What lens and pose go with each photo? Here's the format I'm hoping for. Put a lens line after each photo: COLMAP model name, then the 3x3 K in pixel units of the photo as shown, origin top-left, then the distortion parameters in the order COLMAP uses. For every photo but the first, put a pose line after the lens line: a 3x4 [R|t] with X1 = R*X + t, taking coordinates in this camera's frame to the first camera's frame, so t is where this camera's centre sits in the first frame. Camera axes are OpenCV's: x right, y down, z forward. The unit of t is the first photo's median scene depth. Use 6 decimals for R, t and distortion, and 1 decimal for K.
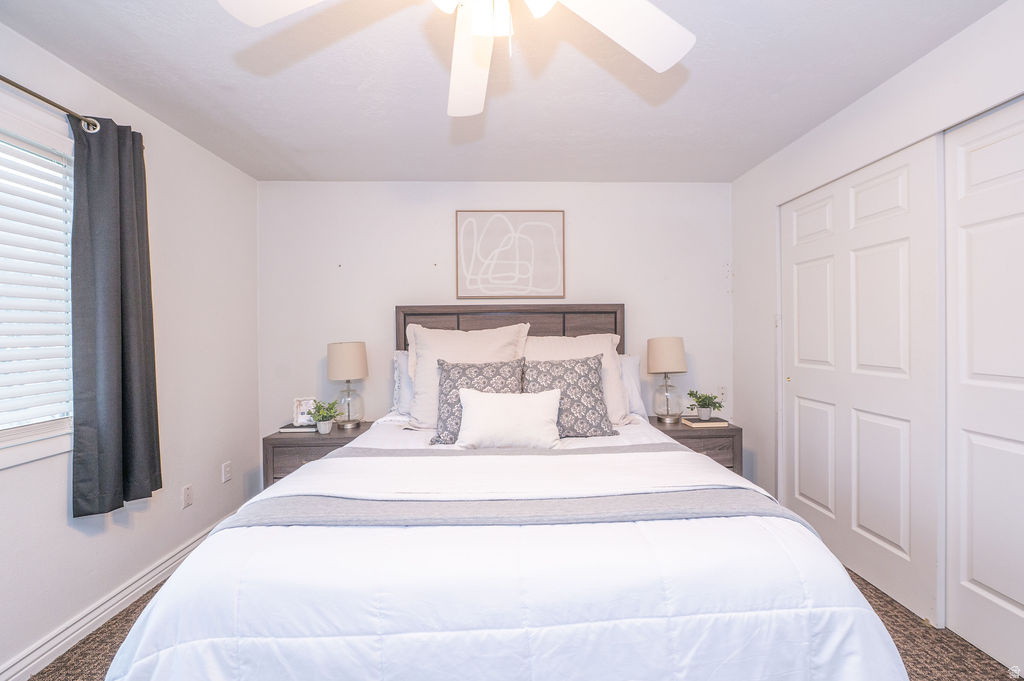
lens RADIAL K [[403.7, 0, 512.0], [0, 403.7, 340.5], [0, 0, 1]] dist [-0.011009, 0.000061]
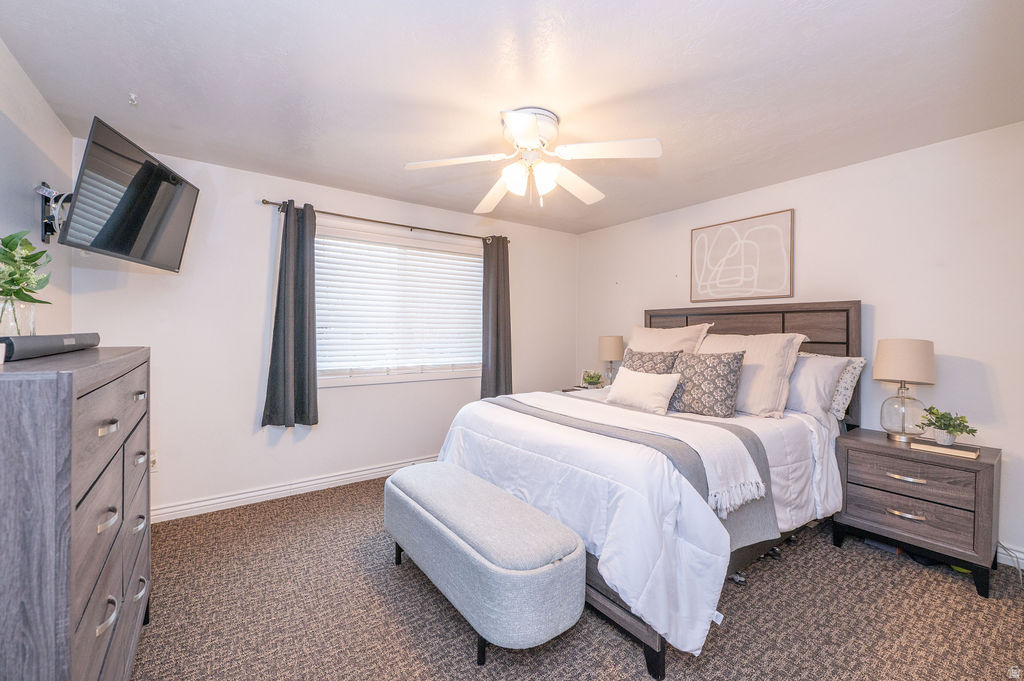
lens RADIAL K [[409.5, 0, 515.4], [0, 409.5, 337.2], [0, 0, 1]] dist [-0.007469, -0.000059]
pose [[0.567083, 0.028532, -0.823166, 0.652606], [-0.024865, 0.999537, 0.017516, -0.007483], [0.823285, 0.010535, 0.567530, -0.149900]]
